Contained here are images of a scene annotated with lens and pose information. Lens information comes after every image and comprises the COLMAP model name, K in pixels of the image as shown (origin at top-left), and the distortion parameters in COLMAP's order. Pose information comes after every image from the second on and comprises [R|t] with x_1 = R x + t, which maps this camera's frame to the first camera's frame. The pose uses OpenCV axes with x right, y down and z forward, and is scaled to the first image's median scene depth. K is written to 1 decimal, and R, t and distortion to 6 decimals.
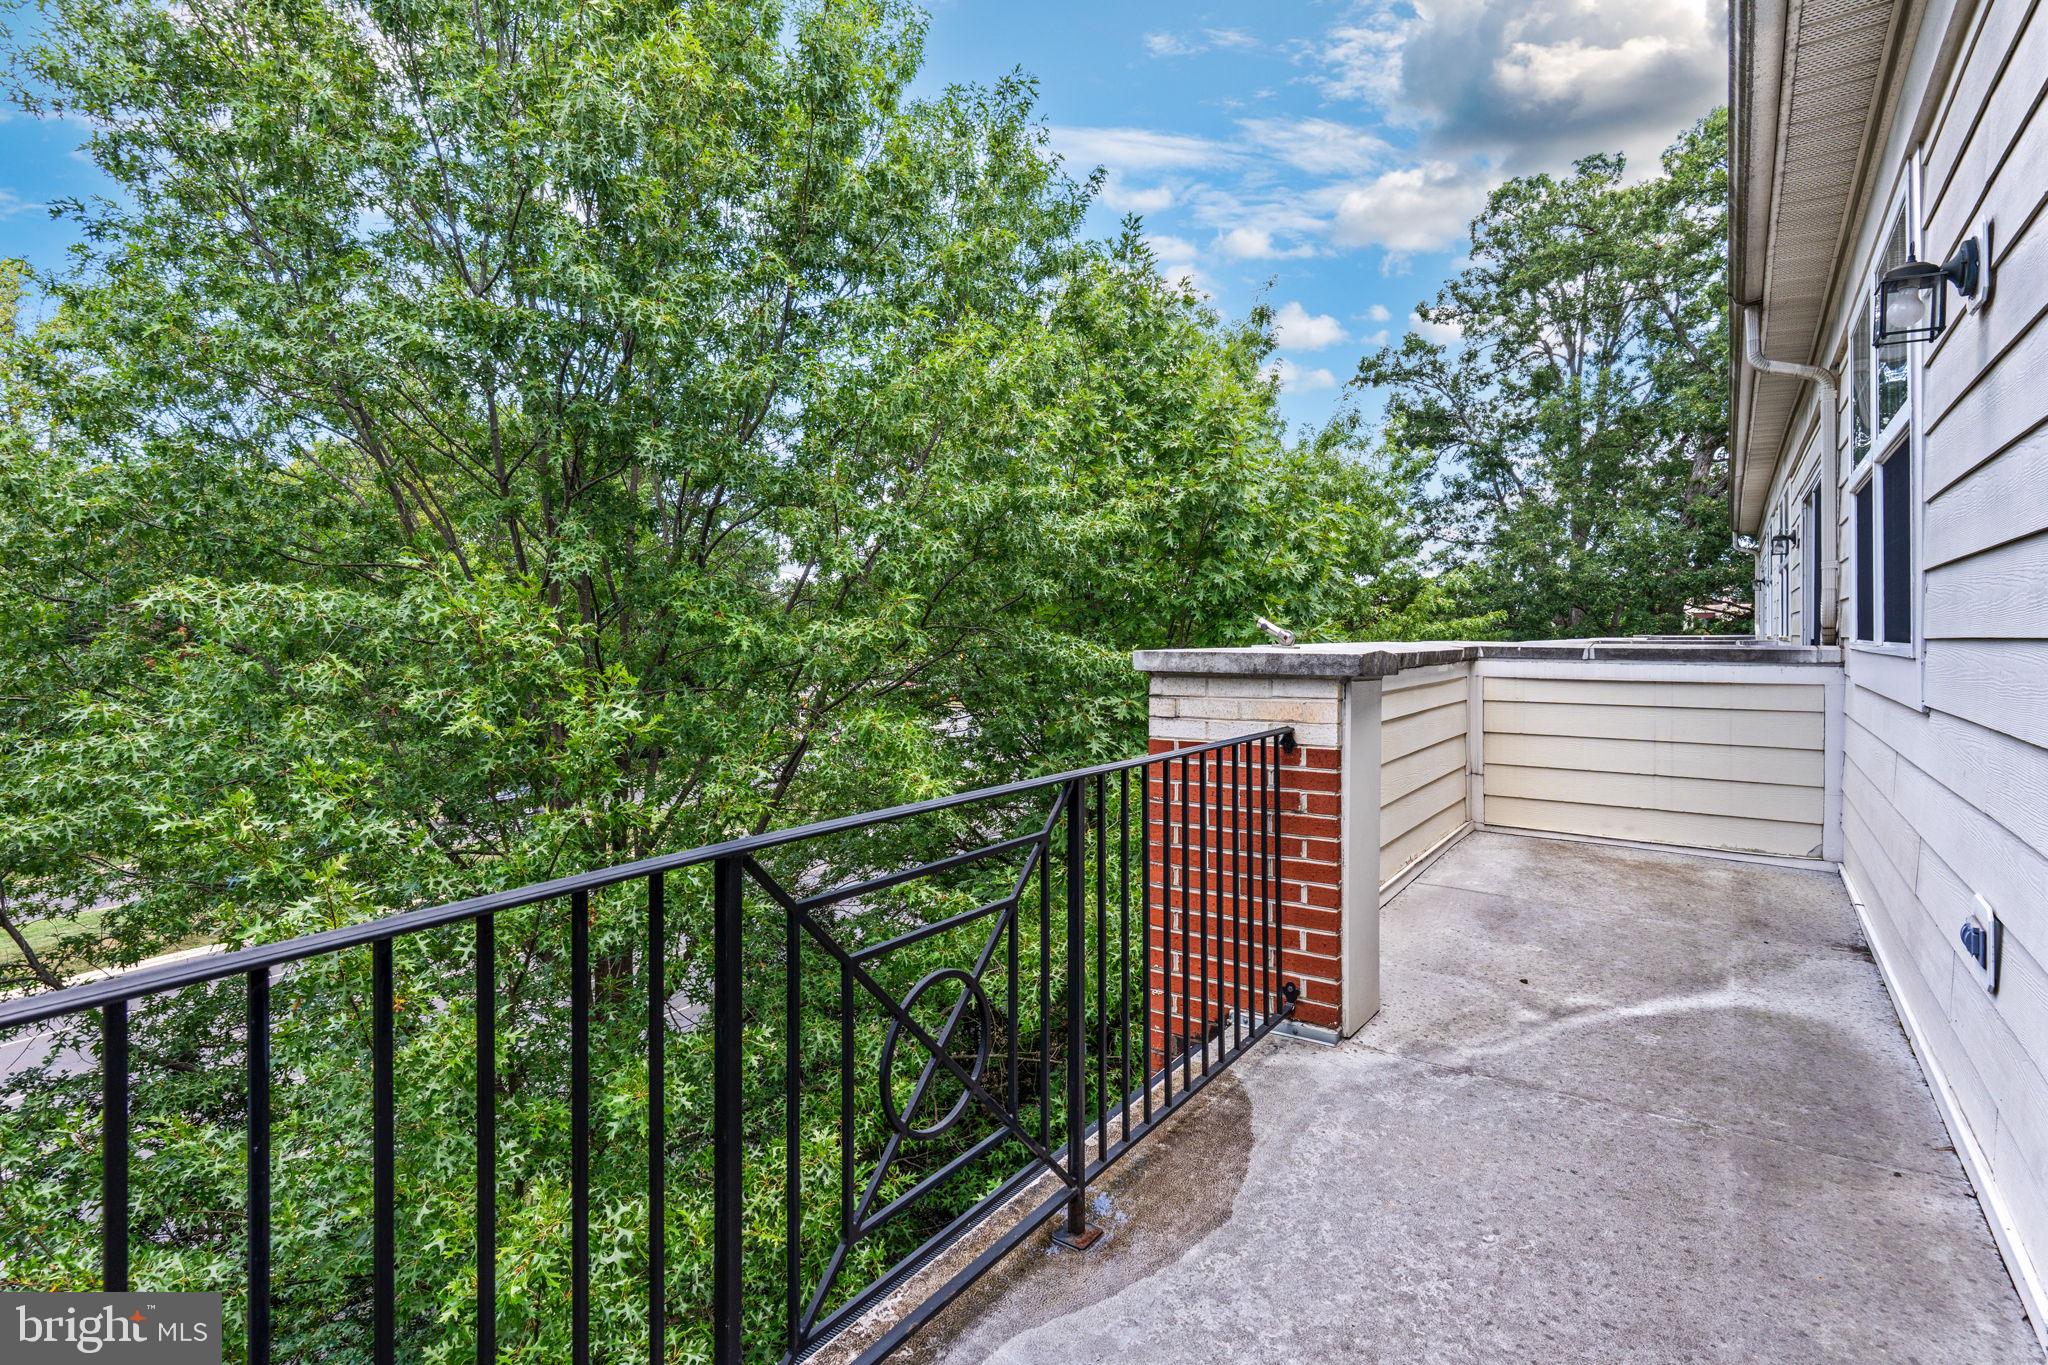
lens RADIAL K [[983.7, 0, 1025.8], [0, 983.7, 638.9], [0, 0, 1]] dist [-0.000580, 0.000252]
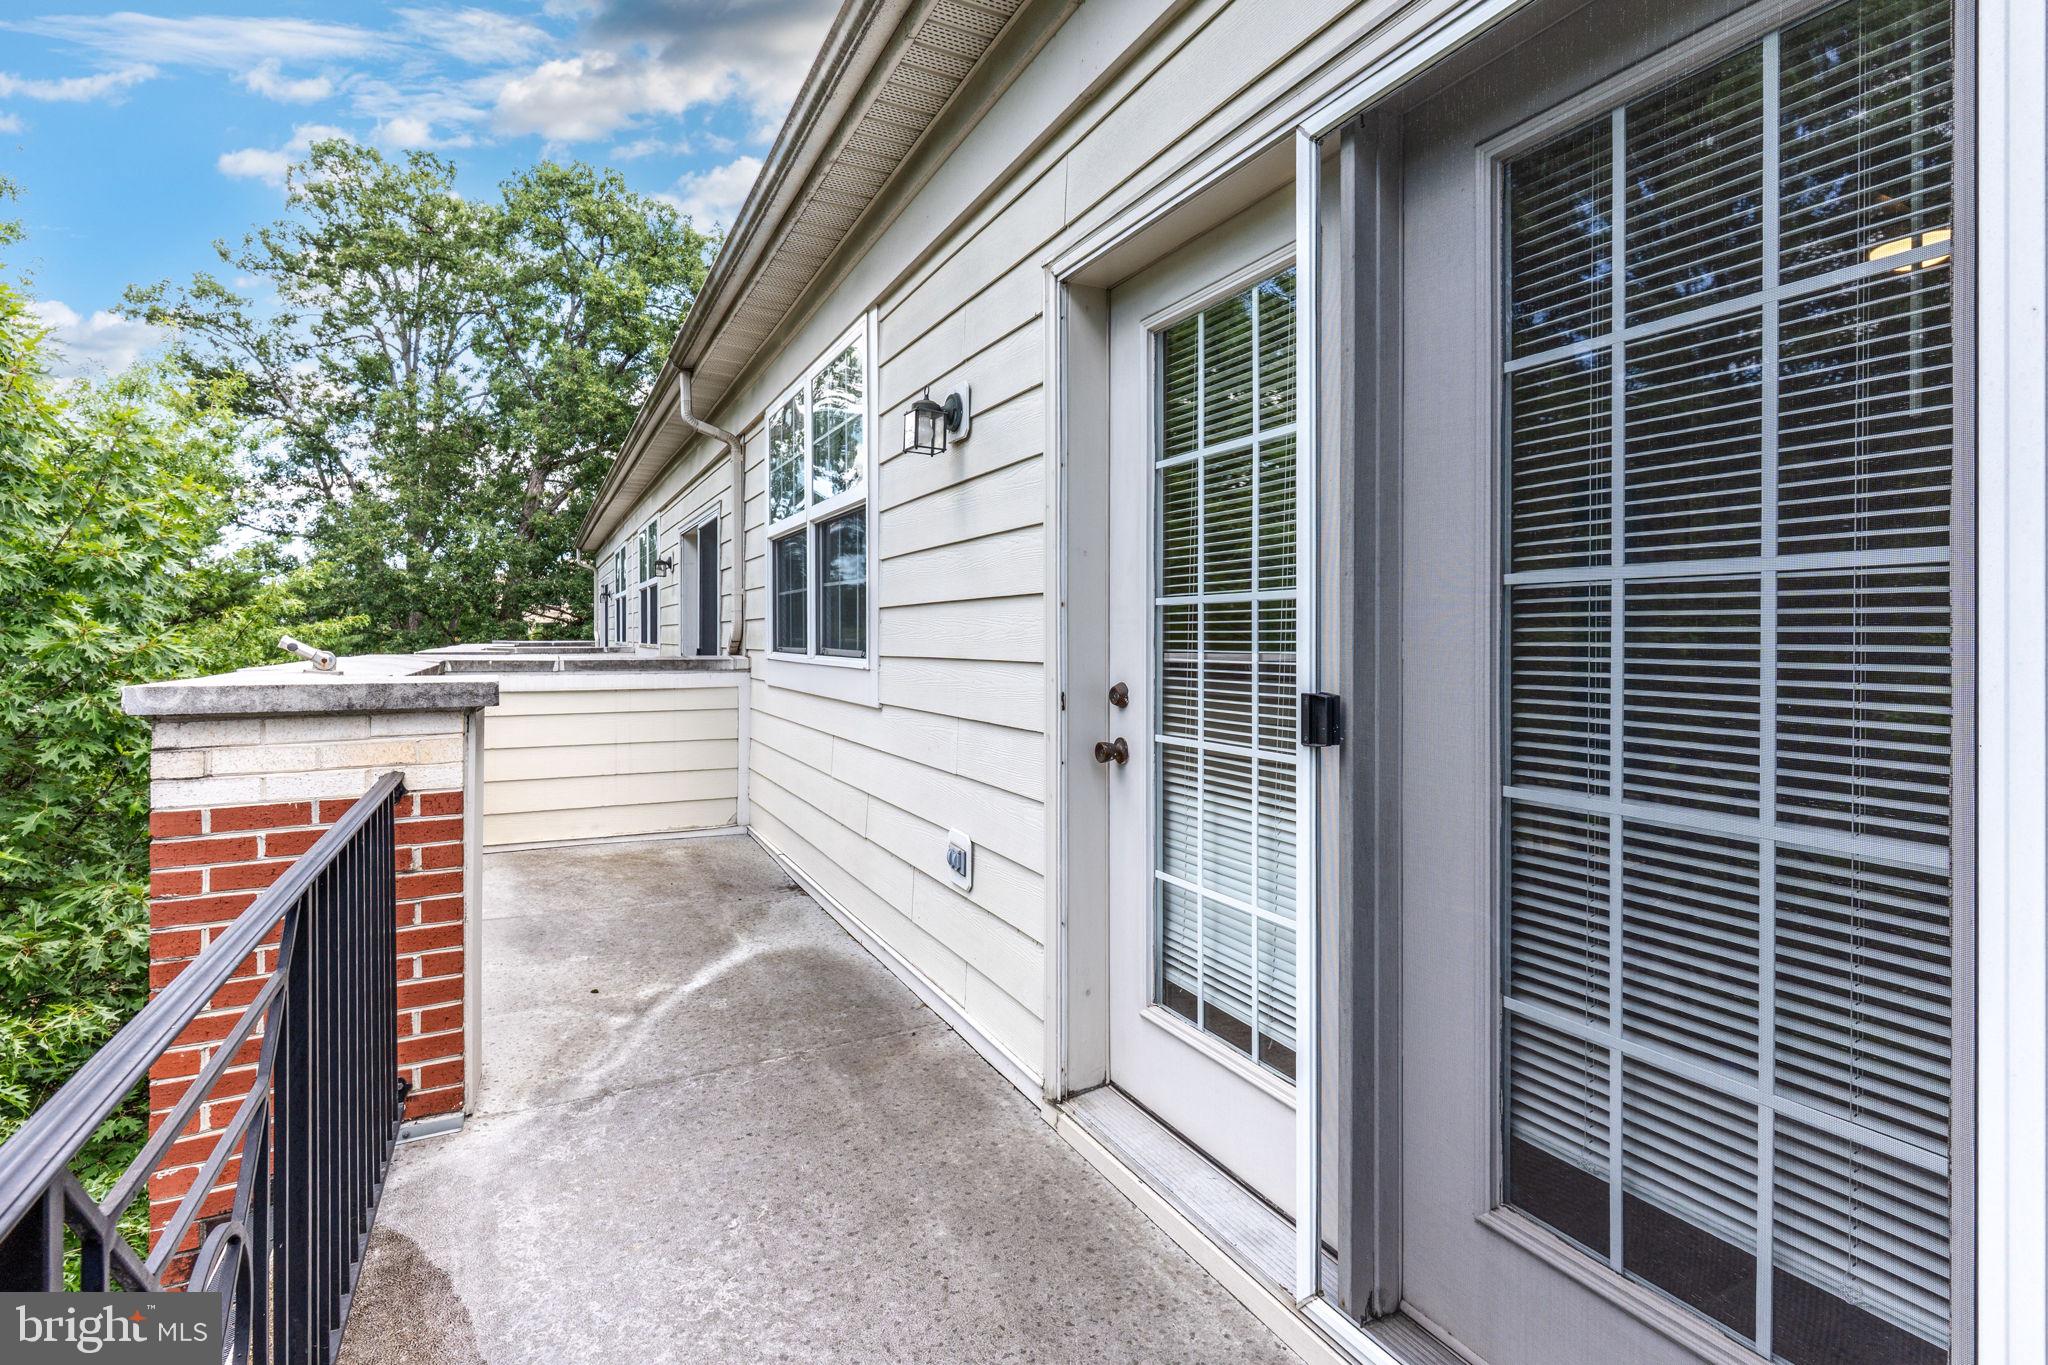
lens RADIAL K [[983.7, 0, 1025.8], [0, 983.7, 638.9], [0, 0, 1]] dist [-0.000580, 0.000252]
pose [[0.457959, -0.000902, 0.888973, -0.102146], [0.002445, 0.999997, -0.000245, -0.009544], [-0.888970, 0.002286, 0.457960, 0.065640]]
